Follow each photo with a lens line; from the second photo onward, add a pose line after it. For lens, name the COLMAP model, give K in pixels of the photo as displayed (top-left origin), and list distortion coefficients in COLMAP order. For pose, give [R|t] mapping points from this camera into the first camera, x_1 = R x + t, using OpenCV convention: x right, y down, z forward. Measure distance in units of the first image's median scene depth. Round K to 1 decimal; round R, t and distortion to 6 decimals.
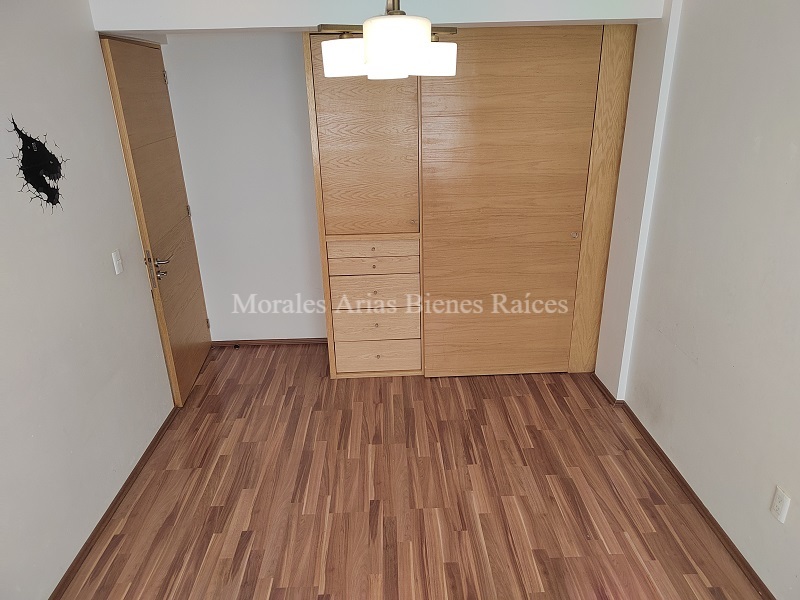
lens RADIAL K [[545.2, 0, 400.0], [0, 545.2, 300.0], [0, 0, 1]] dist [0.056260, -0.044880]
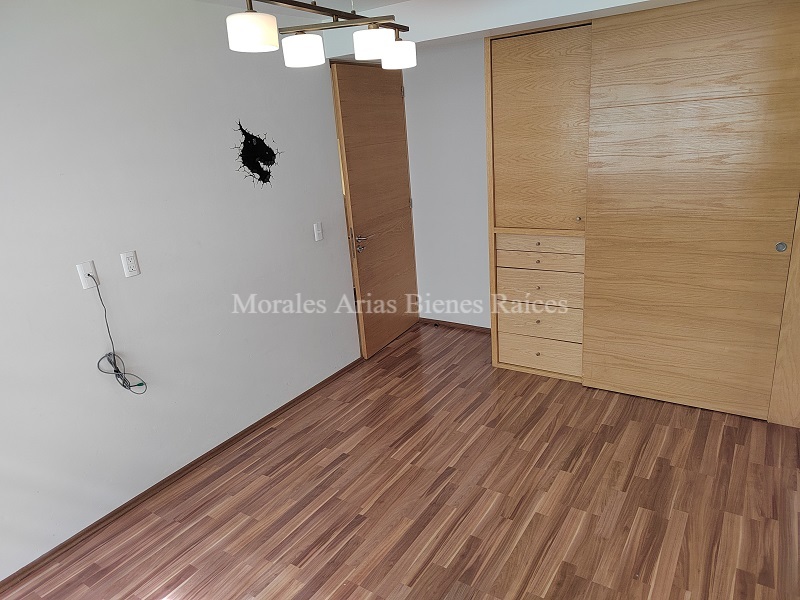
lens RADIAL K [[545.2, 0, 400.0], [0, 545.2, 300.0], [0, 0, 1]] dist [0.056260, -0.044880]
pose [[0.814879, 0.140671, -0.562302, 0.355306], [-0.157614, 0.987326, 0.018588, 0.032838], [0.557790, 0.073480, 0.826723, 0.032393]]
